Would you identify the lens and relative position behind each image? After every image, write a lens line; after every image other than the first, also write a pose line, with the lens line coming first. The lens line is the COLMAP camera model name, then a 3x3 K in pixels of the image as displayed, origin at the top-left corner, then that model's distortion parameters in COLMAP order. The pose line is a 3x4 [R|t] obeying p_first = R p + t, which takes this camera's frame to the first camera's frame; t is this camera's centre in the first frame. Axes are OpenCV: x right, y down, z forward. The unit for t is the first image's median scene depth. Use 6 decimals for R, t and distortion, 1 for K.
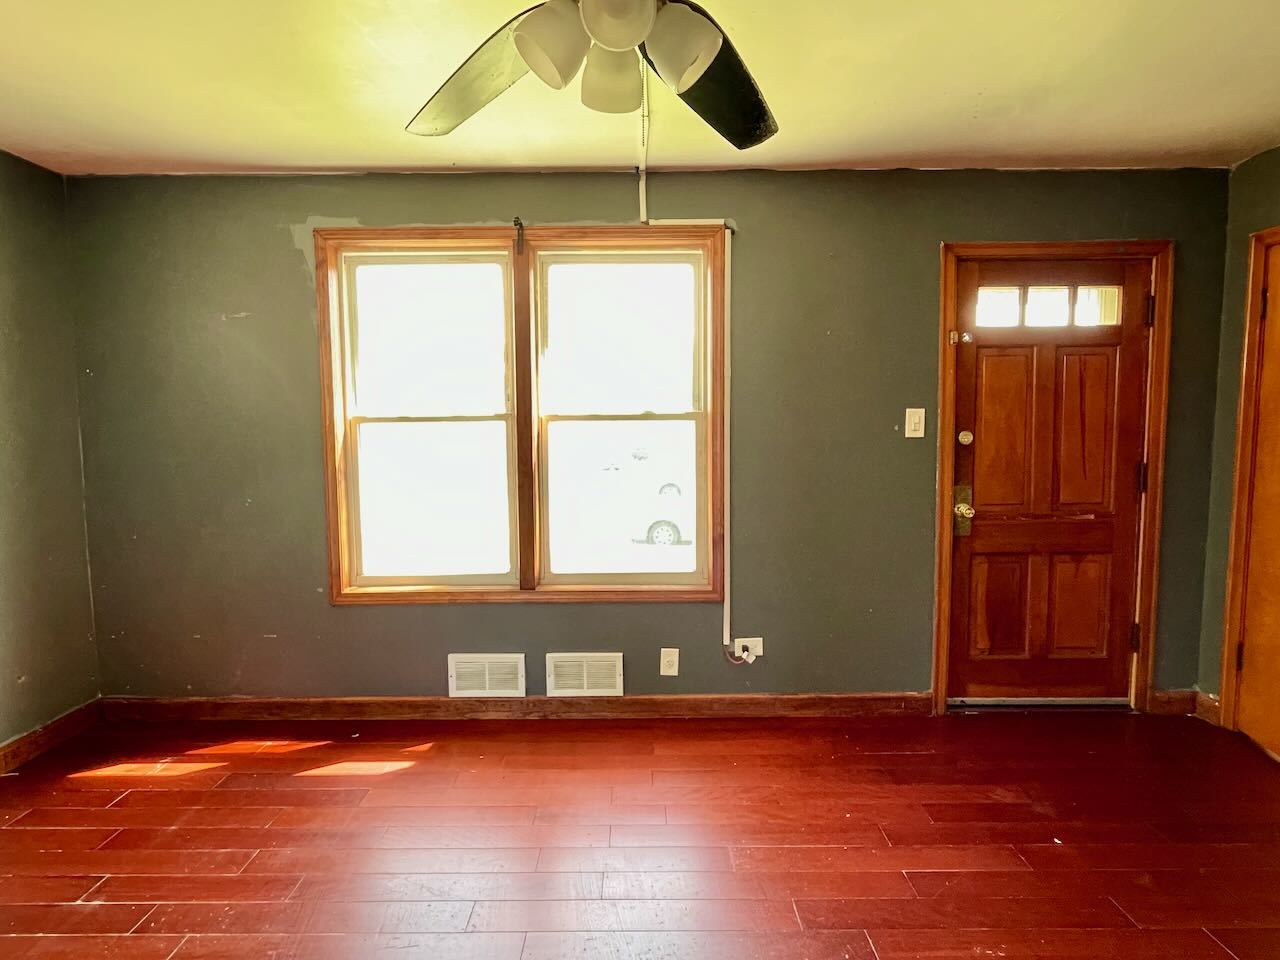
lens RADIAL K [[685.1, 0, 639.1], [0, 685.1, 479.0], [0, 0, 1]] dist [-0.002850, -0.000643]
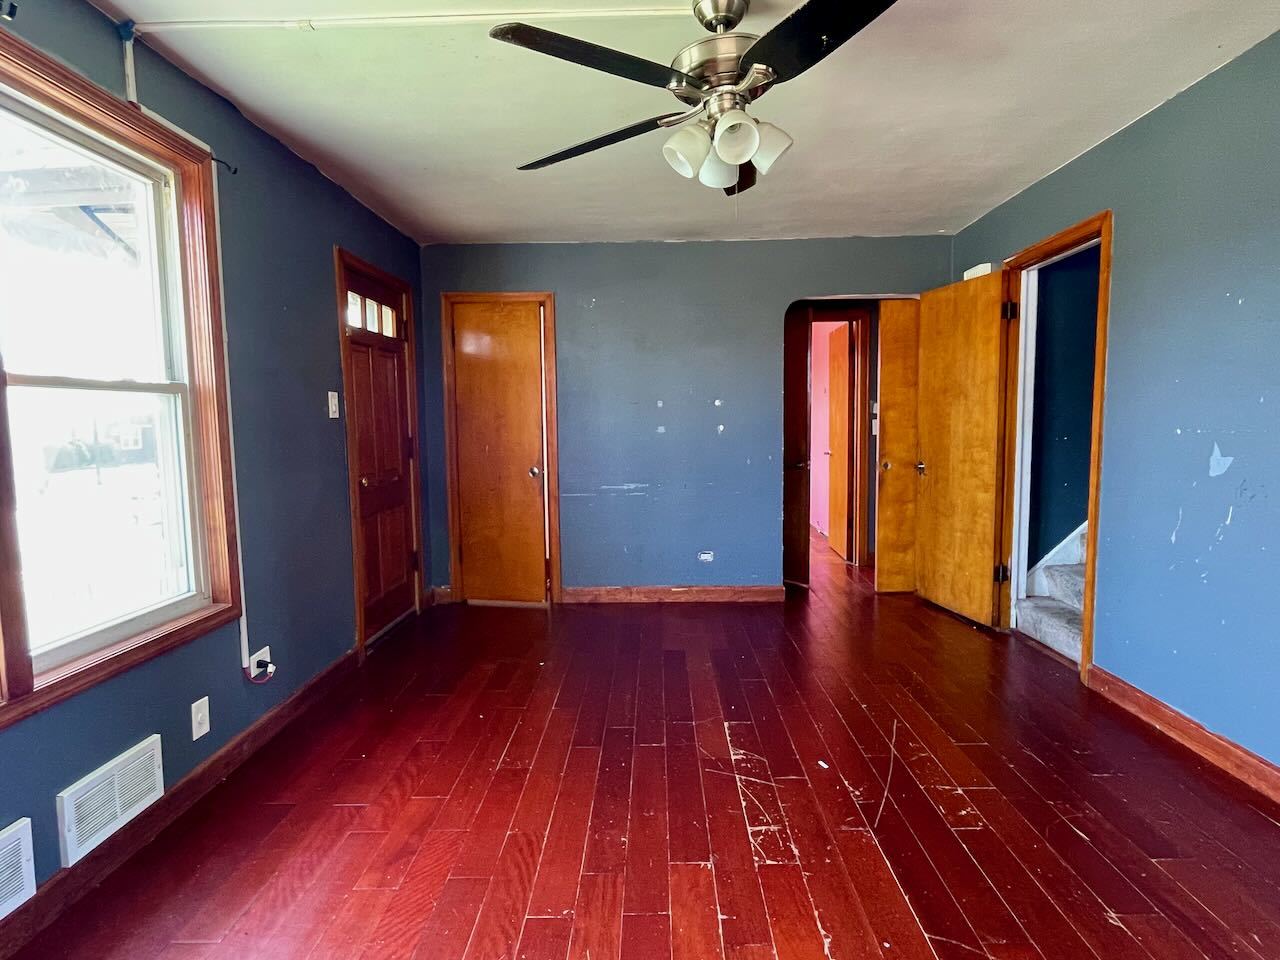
lens RADIAL K [[685.1, 0, 644.0], [0, 685.1, 481.2], [0, 0, 1]] dist [-0.002850, -0.000643]
pose [[0.017459, -0.081802, 0.996496, -0.670116], [0.096362, 0.992146, 0.079756, -0.001026], [-0.995193, 0.094632, 0.025205, 0.480162]]
